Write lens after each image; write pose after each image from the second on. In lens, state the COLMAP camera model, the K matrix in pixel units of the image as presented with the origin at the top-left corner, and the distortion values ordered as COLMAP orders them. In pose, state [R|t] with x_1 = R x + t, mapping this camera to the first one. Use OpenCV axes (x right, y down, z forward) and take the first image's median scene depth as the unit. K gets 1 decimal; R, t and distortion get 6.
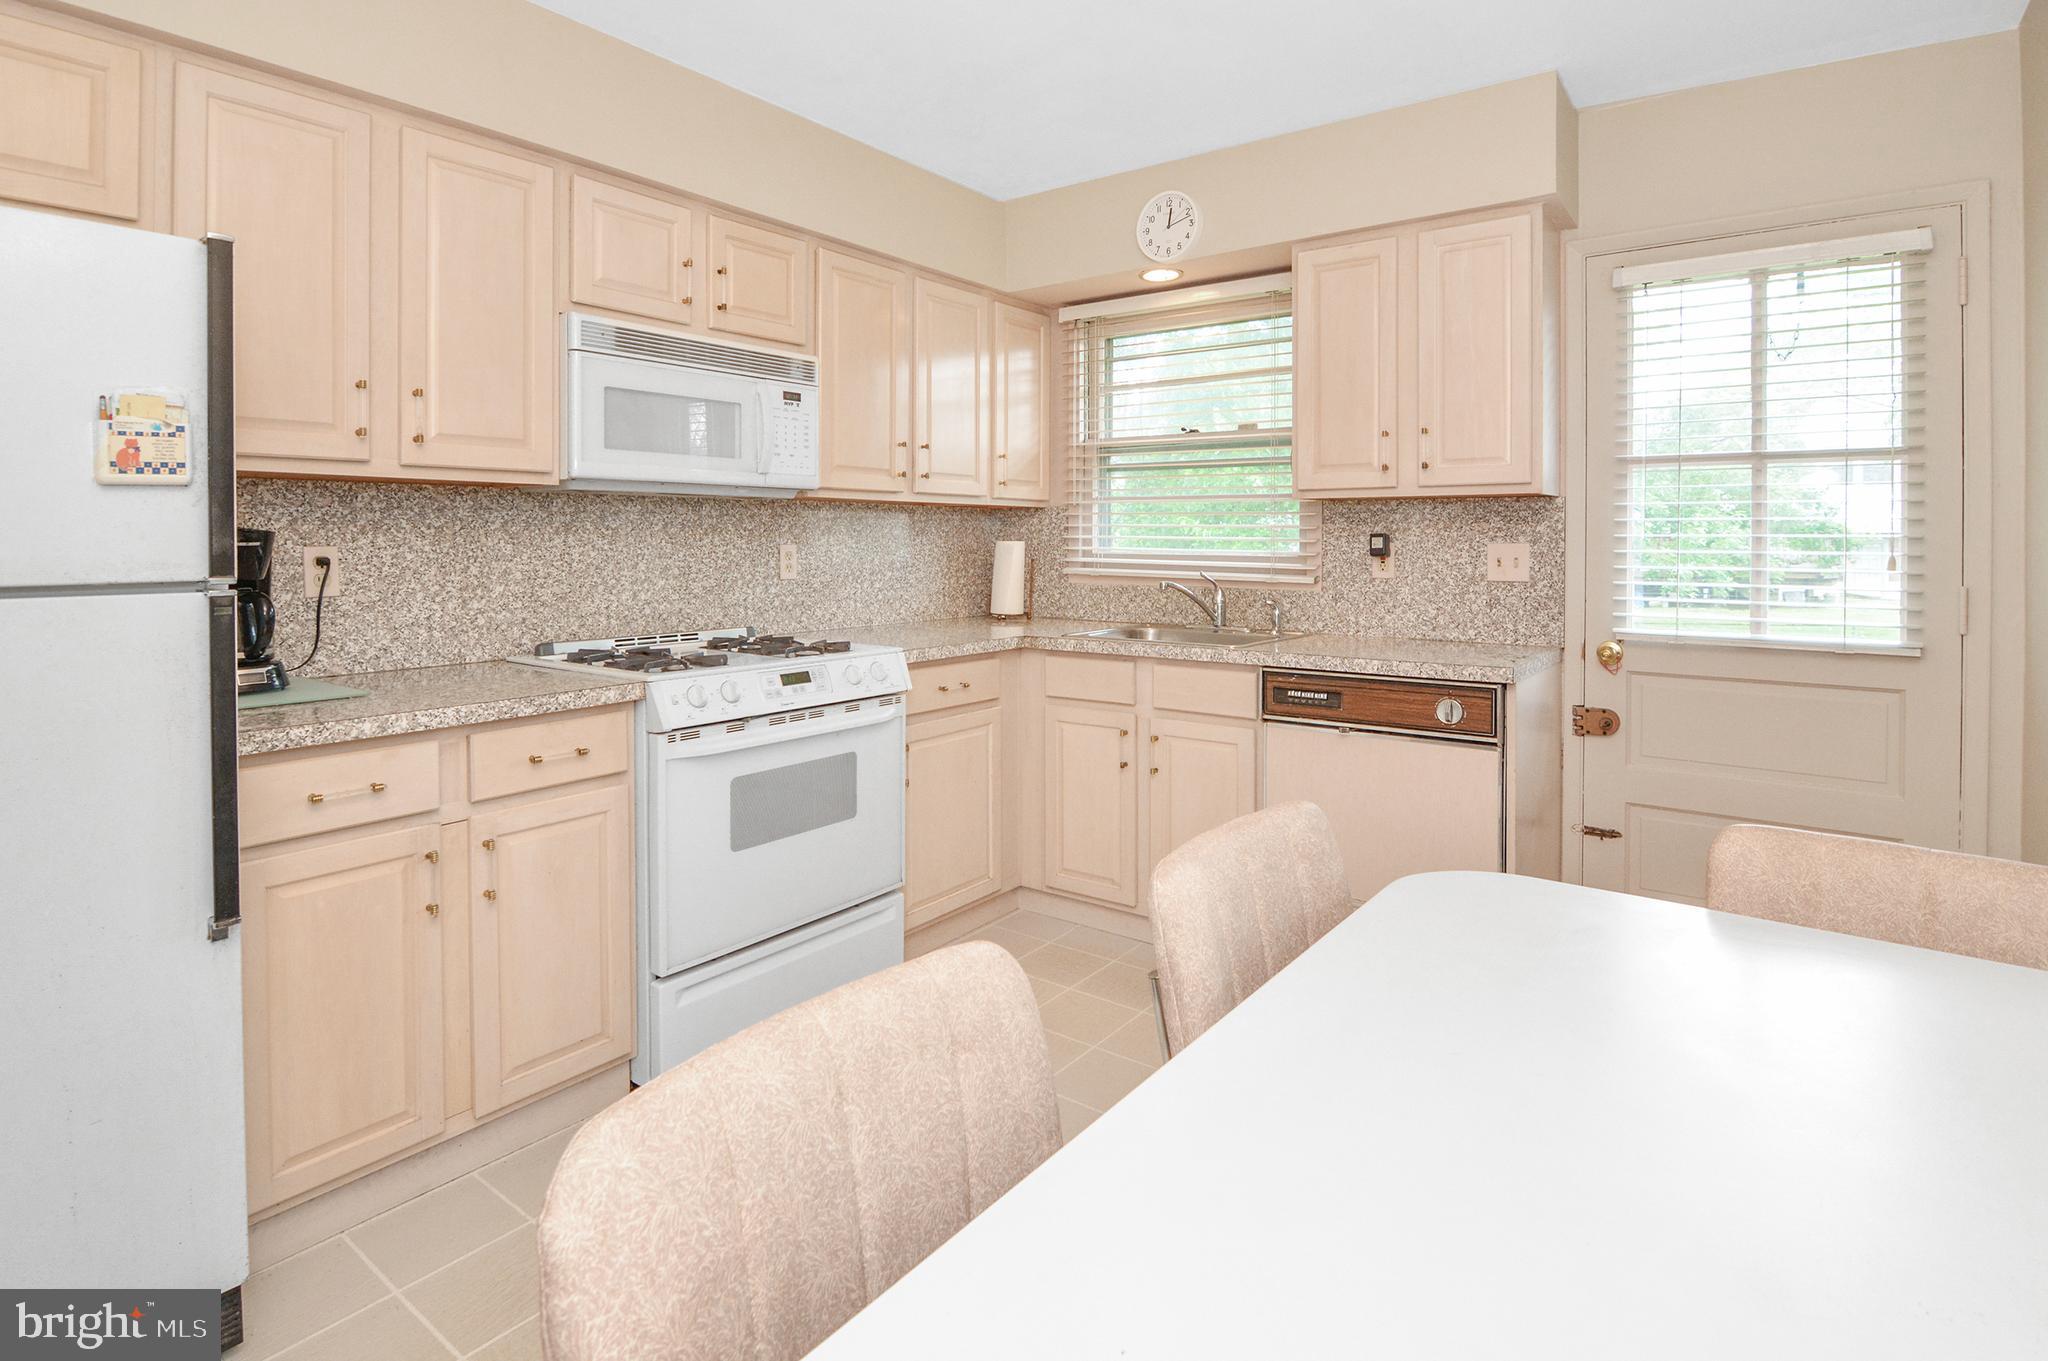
lens RADIAL K [[1023.2, 0, 1028.9], [0, 1023.2, 645.7], [0, 0, 1]] dist [0.000600, -0.016613]
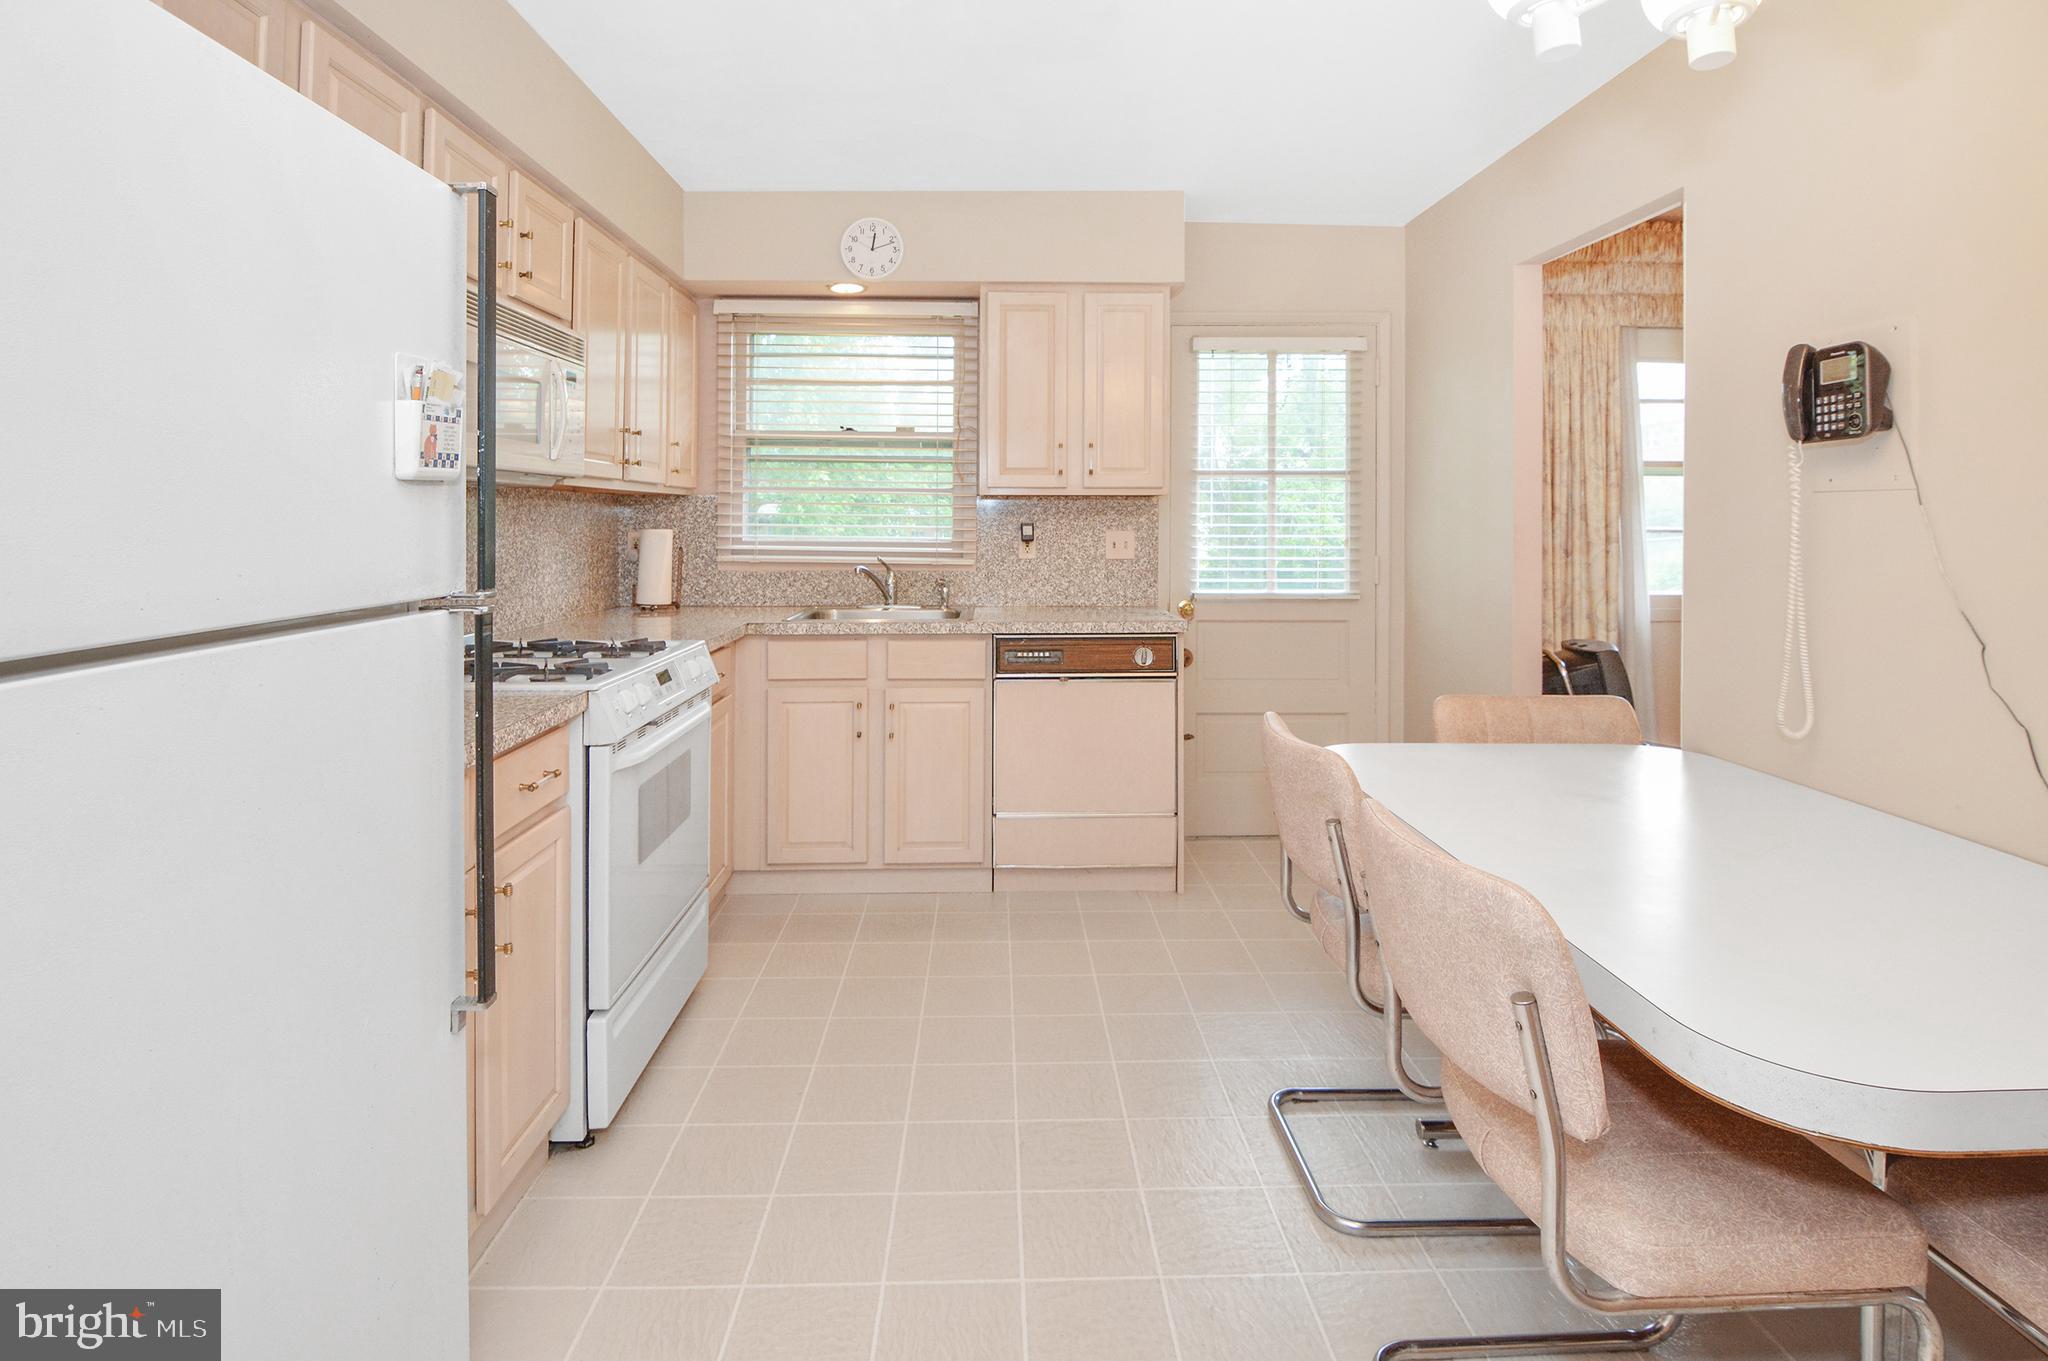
lens RADIAL K [[1014.1, 0, 1023.0], [0, 1014.1, 626.1], [0, 0, 1]] dist [0.001181, -0.000024]
pose [[0.789815, -0.063420, 0.610057, -0.433317], [0.062470, 0.997785, 0.022849, -0.013518], [-0.610155, 0.020064, 0.792028, 0.029415]]
